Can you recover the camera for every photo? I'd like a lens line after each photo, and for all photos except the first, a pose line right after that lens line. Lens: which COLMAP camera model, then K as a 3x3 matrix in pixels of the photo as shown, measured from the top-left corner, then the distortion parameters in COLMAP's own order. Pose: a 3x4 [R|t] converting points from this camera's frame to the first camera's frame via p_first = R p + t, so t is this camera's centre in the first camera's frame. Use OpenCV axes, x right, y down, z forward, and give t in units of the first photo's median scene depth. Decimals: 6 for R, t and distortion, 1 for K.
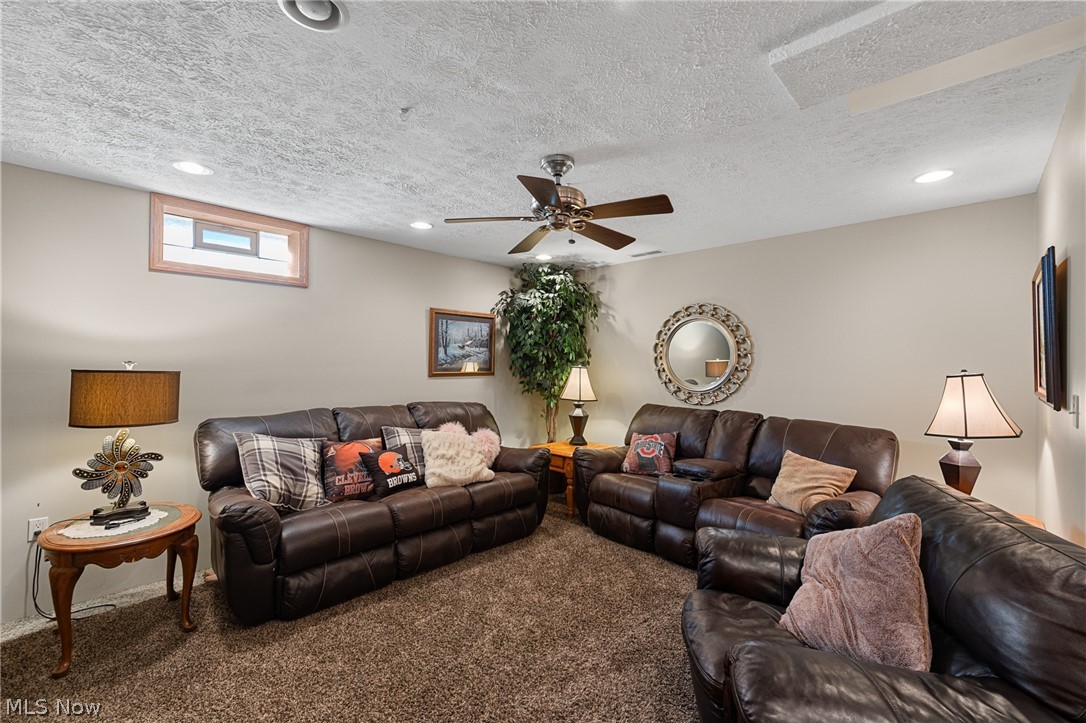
lens RADIAL K [[459.4, 0, 535.4], [0, 459.4, 362.3], [0, 0, 1]] dist [0.002308, -0.000091]
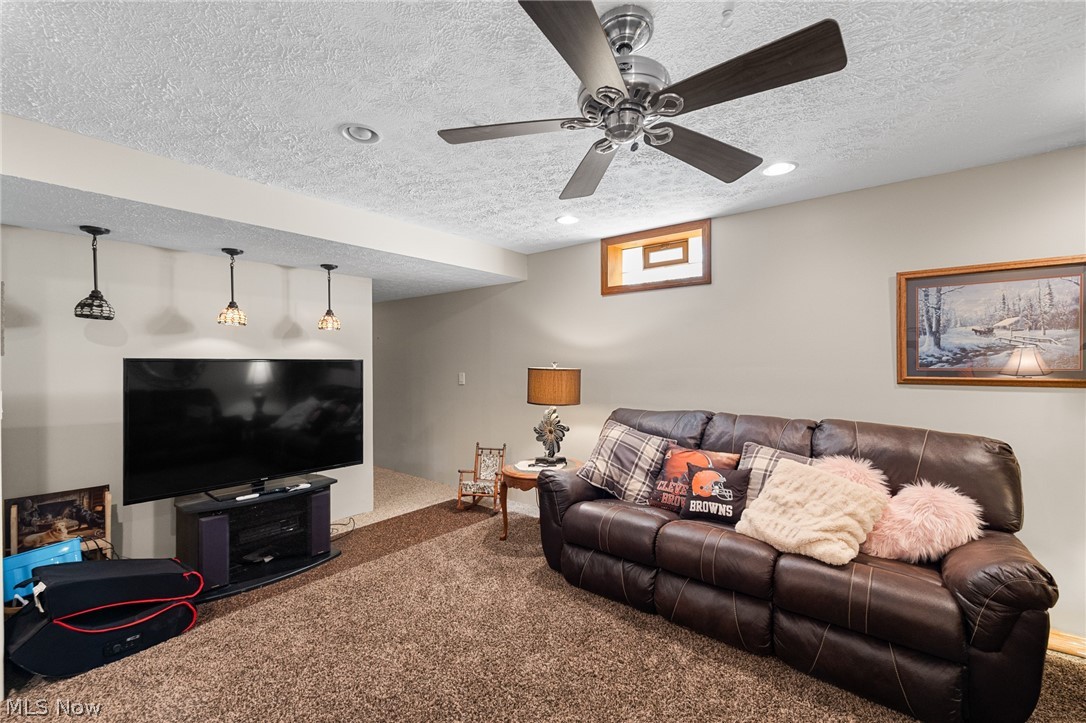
lens RADIAL K [[459.4, 0, 540.2], [0, 459.4, 366.2], [0, 0, 1]] dist [0.002308, -0.000091]
pose [[0.096059, 0.006588, -0.995354, 0.507436], [0.007862, 0.999942, 0.007377, -0.000966], [0.995345, -0.008535, 0.096002, 0.665133]]
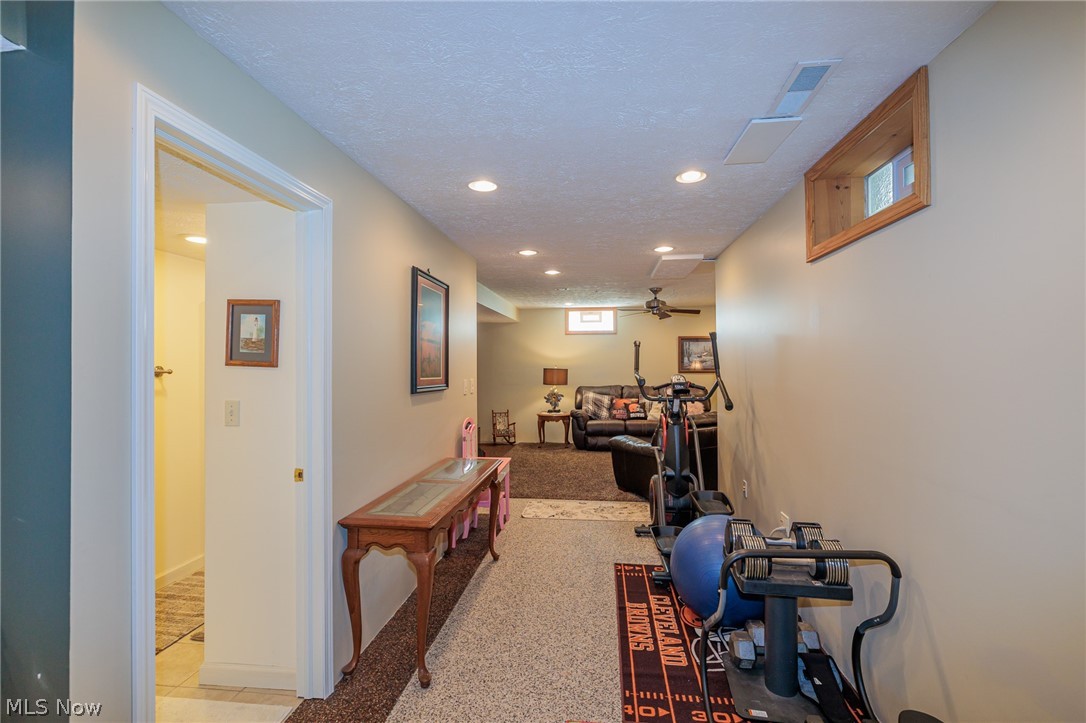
lens RADIAL K [[494.1, 0, 537.0], [0, 494.1, 358.3], [0, 0, 1]] dist [0.002014, -0.000024]
pose [[0.598193, -0.005197, -0.801335, 1.545037], [0.008098, 0.999967, -0.000440, -0.045970], [0.801311, -0.006227, 0.598216, -1.009960]]
